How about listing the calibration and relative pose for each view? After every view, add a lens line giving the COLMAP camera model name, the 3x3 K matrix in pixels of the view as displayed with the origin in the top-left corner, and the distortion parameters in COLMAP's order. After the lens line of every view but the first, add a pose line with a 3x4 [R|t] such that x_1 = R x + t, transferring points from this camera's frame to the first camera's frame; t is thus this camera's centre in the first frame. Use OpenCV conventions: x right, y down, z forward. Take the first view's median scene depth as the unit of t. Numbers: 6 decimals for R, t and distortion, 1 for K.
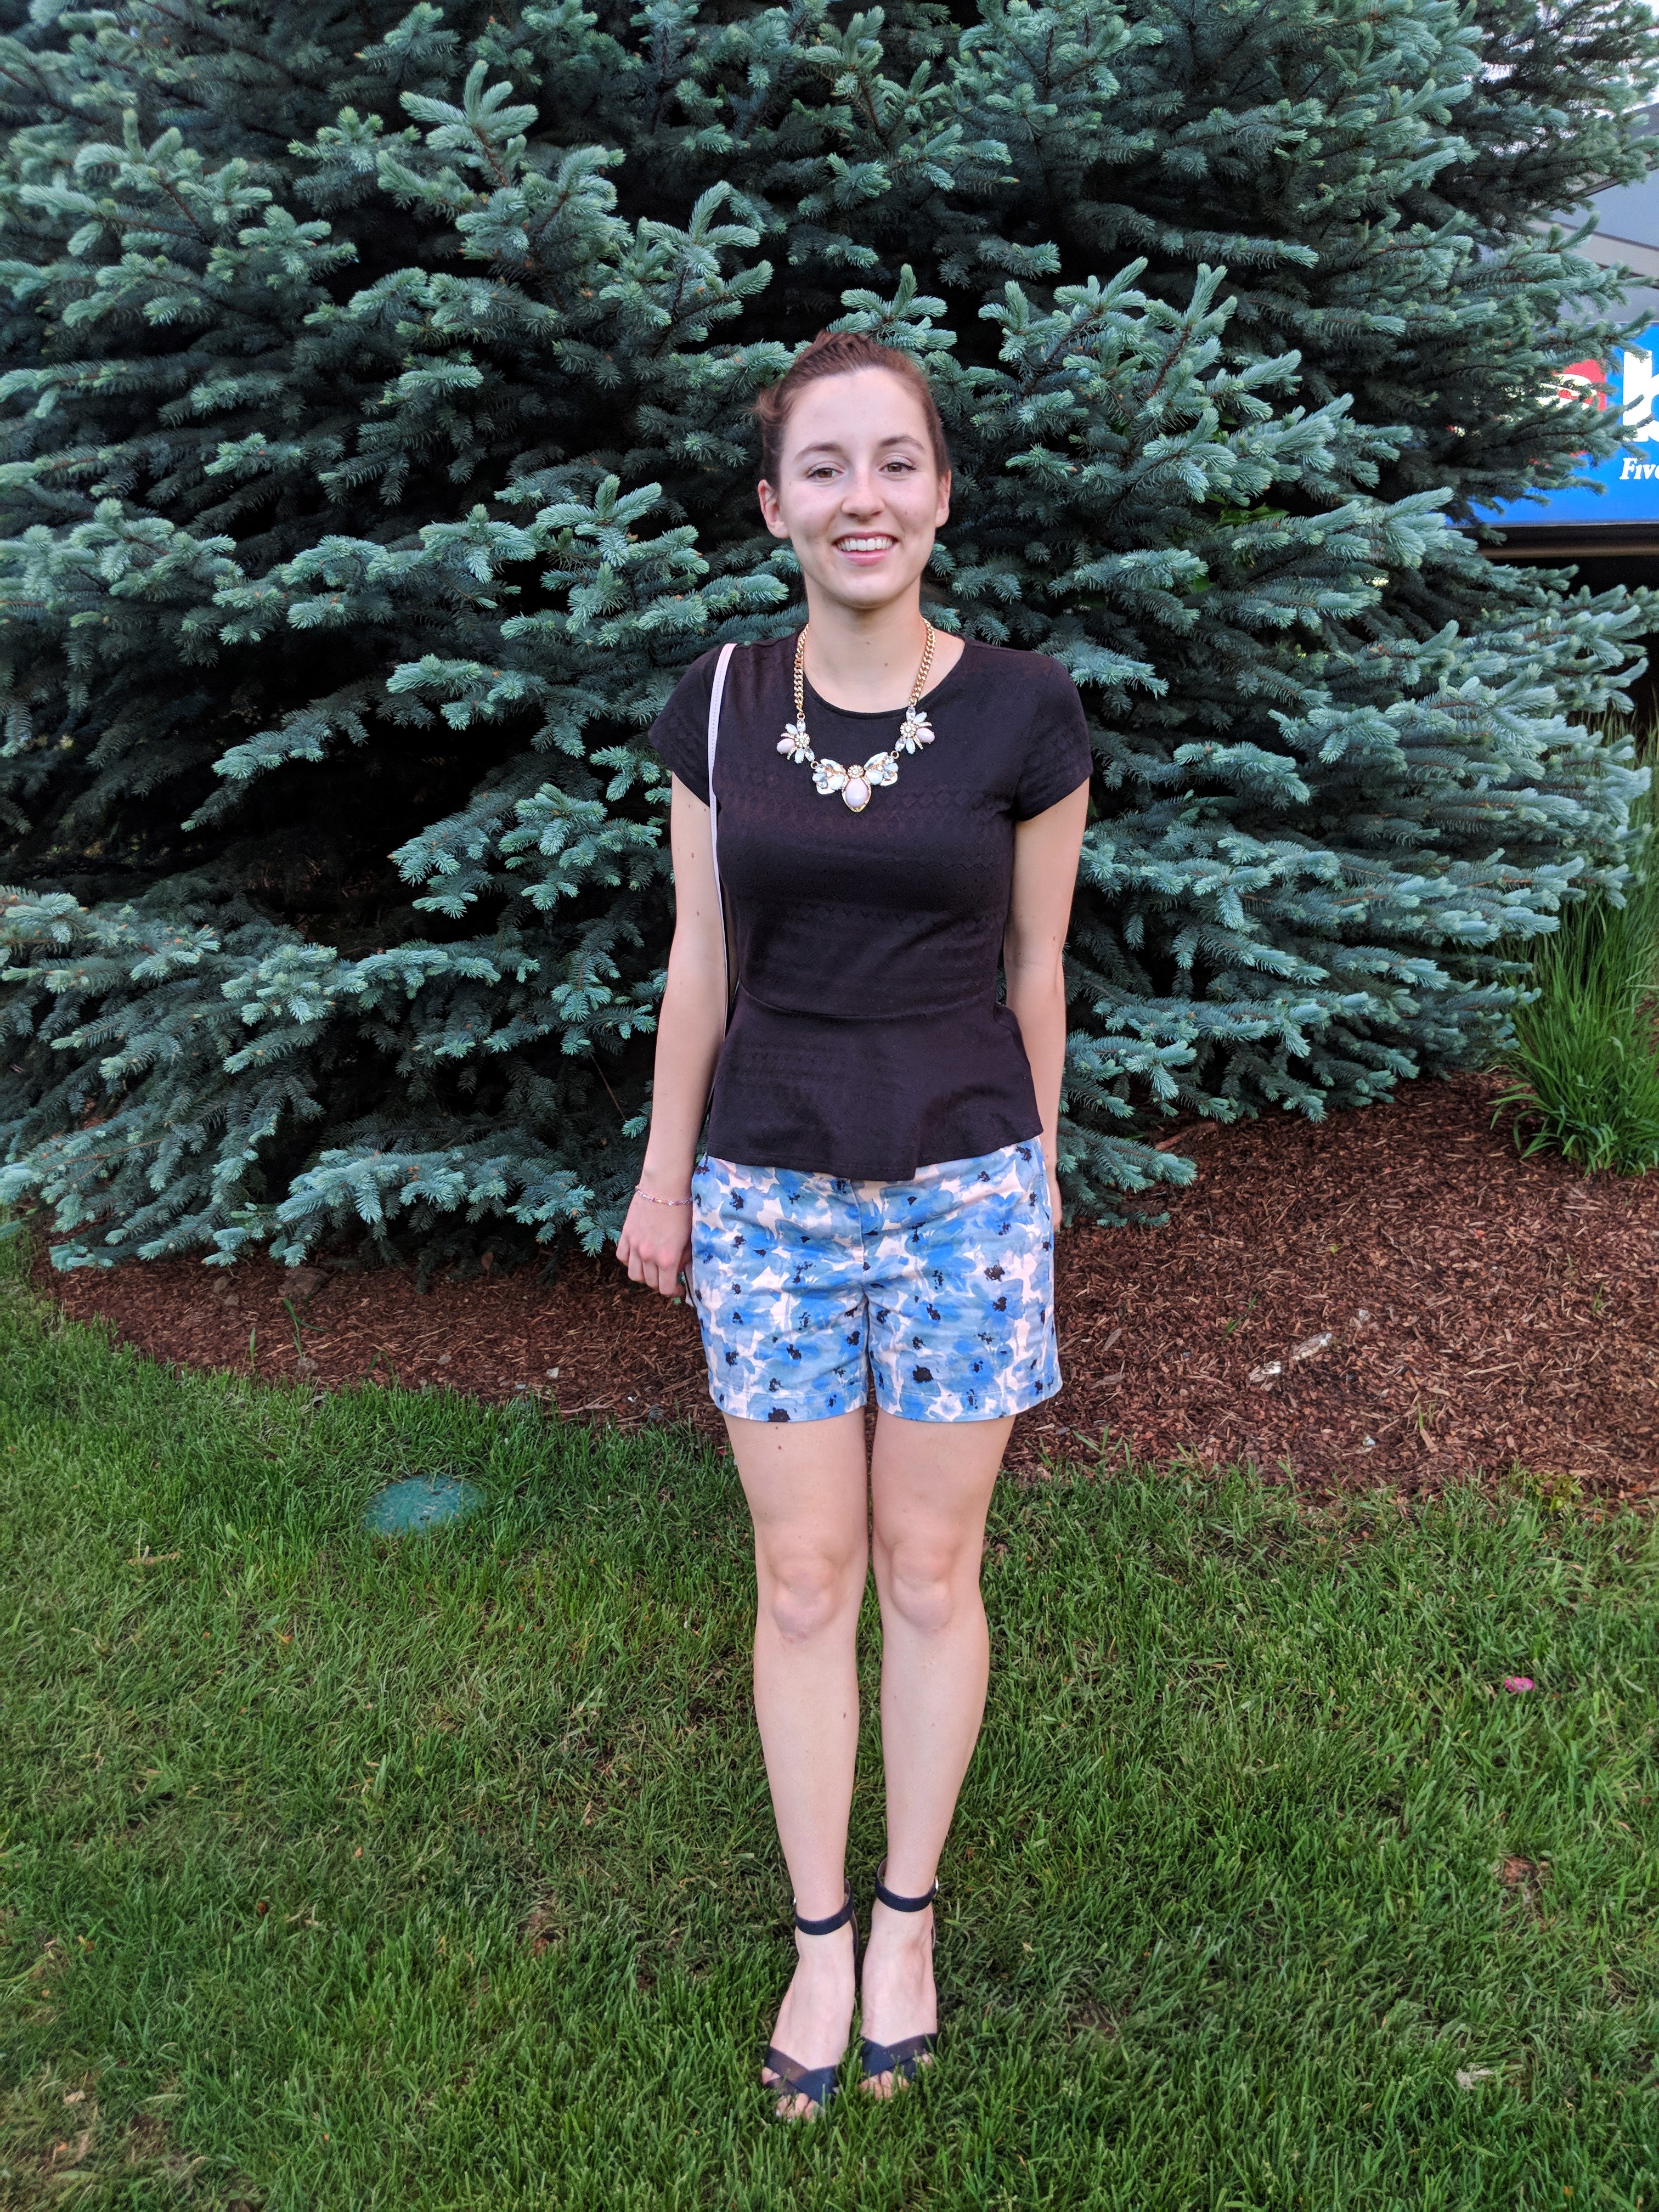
lens RADIAL K [[1977.1, 0, 885.8], [0, 1977.1, 1107.7], [0, 0, 1]] dist [0.037522, -0.087963]
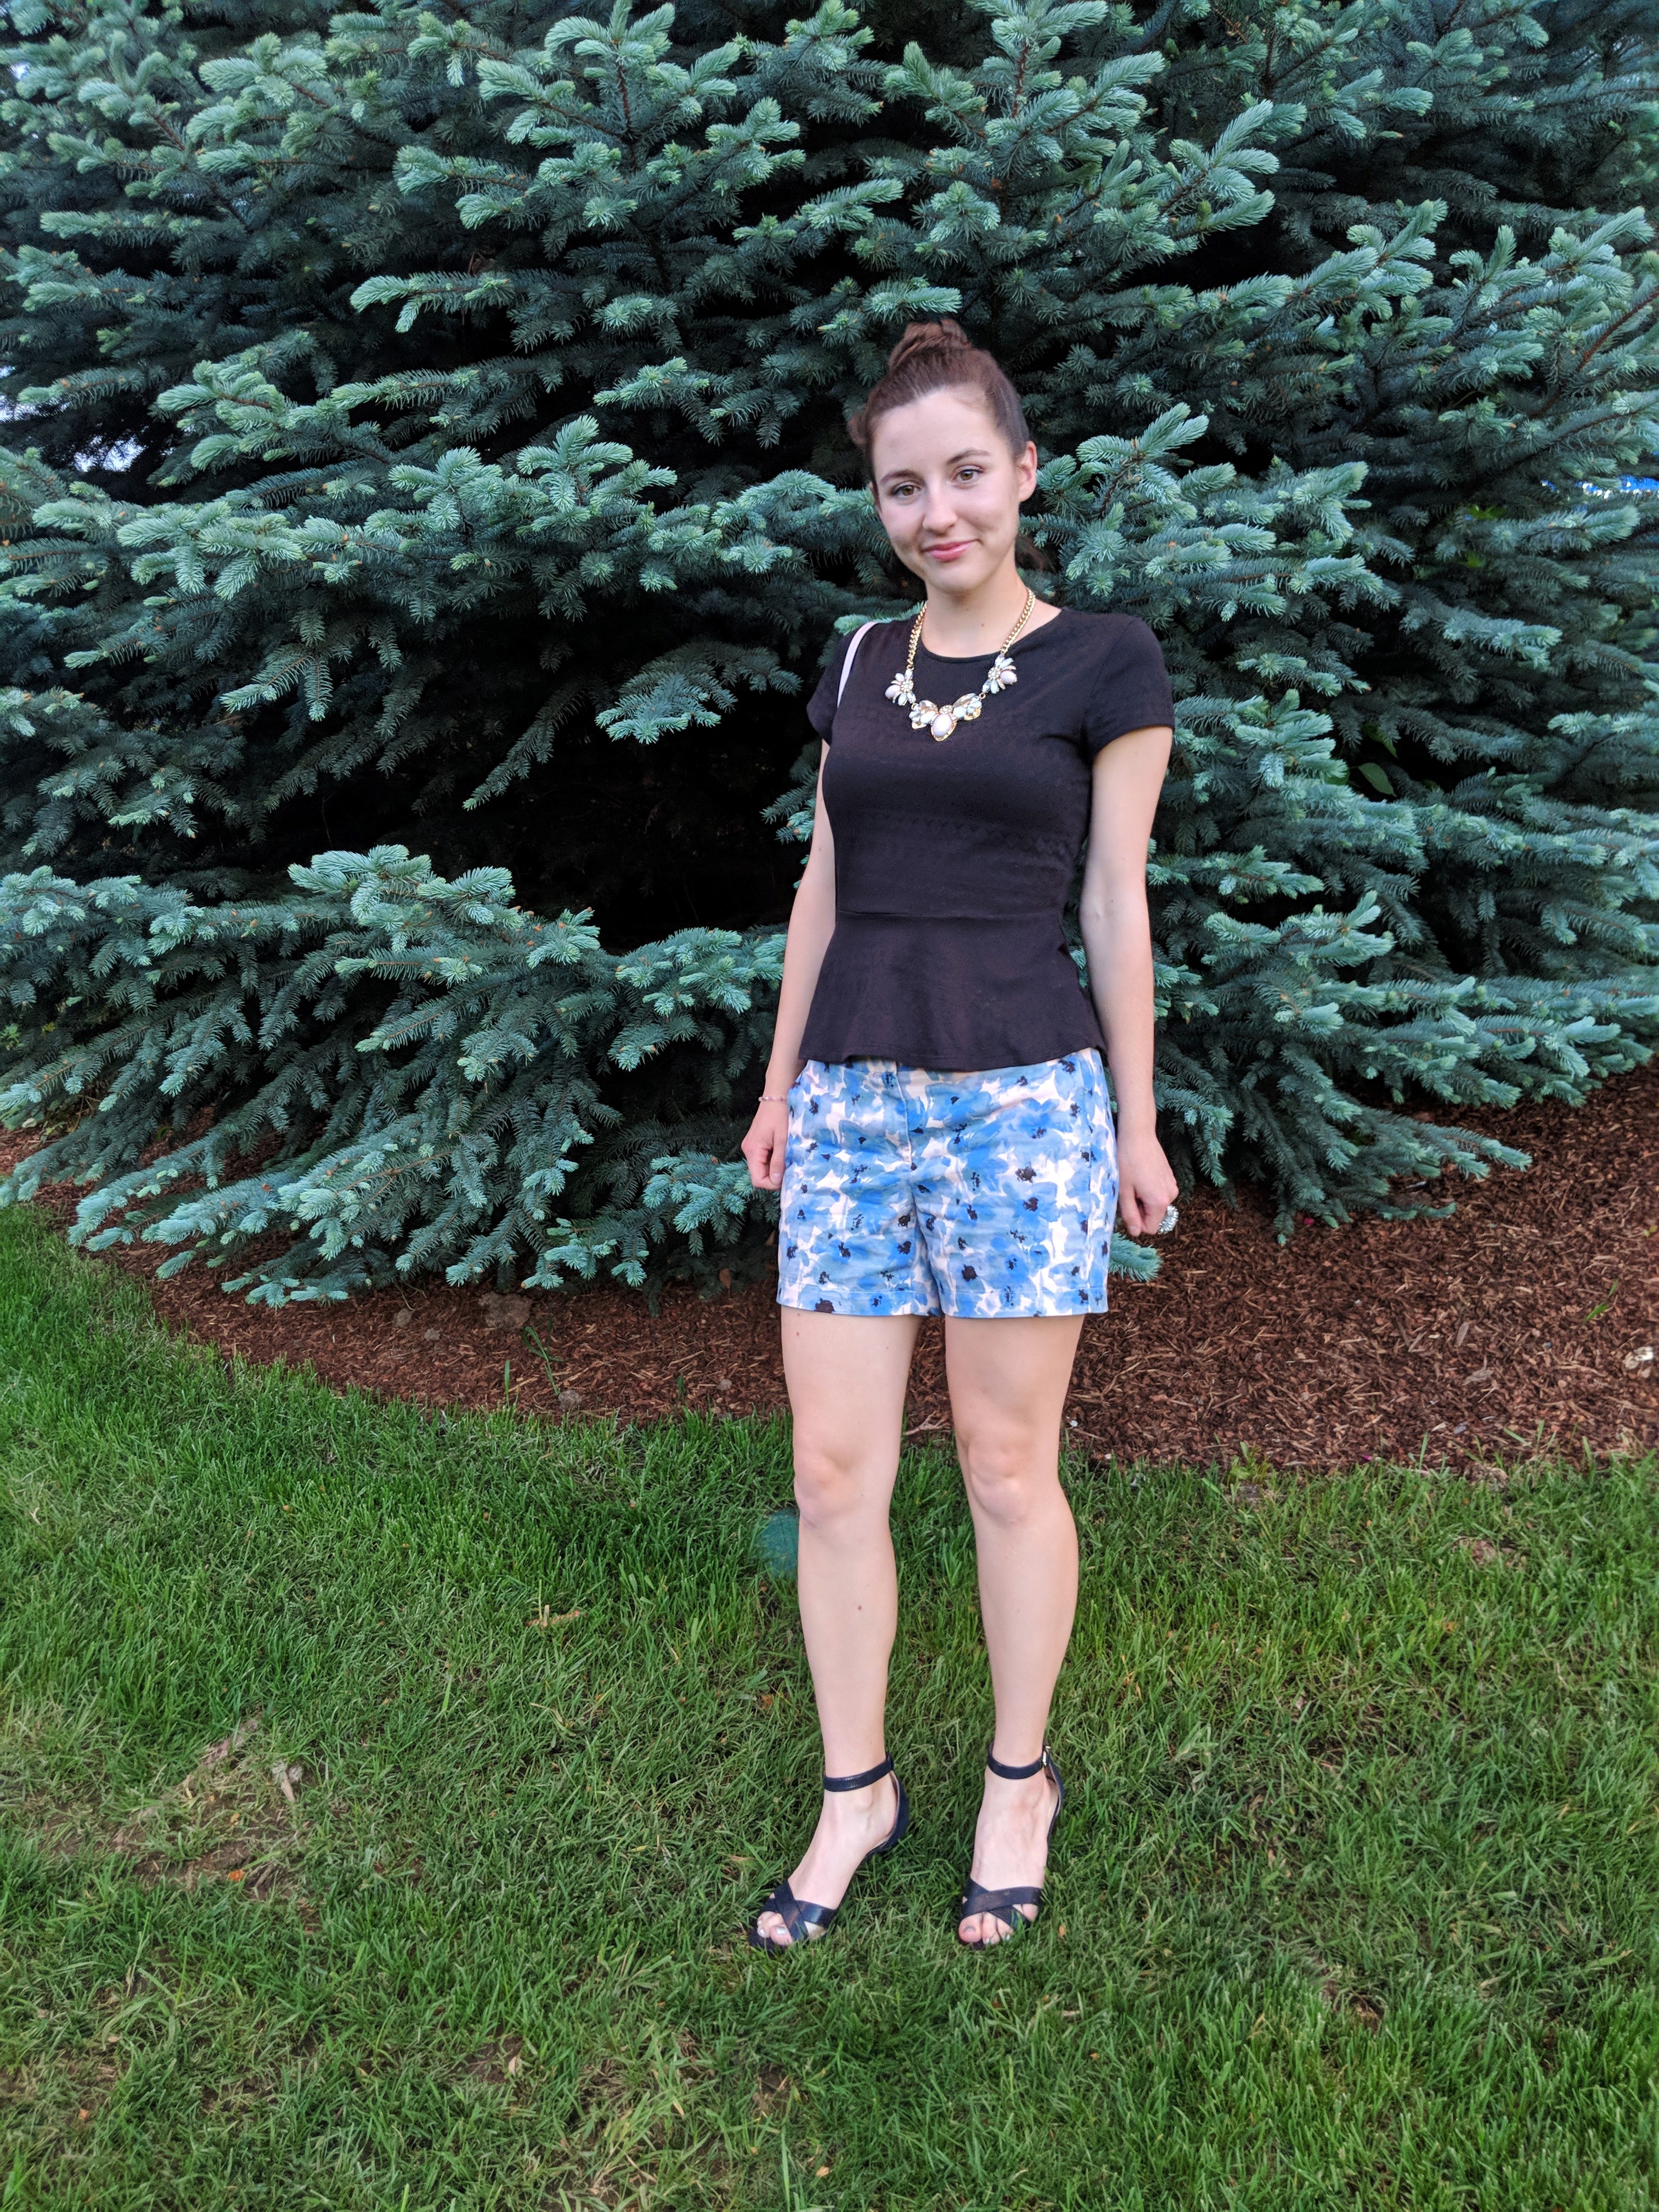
lens RADIAL K [[1977.1, 0, 833.5], [0, 1977.1, 1100.9], [0, 0, 1]] dist [0.037522, -0.087963]
pose [[0.987314, -0.022385, 0.157192, -0.368206], [0.025161, 0.999560, -0.015689, 0.012430], [-0.156771, 0.019445, 0.987443, 0.097737]]
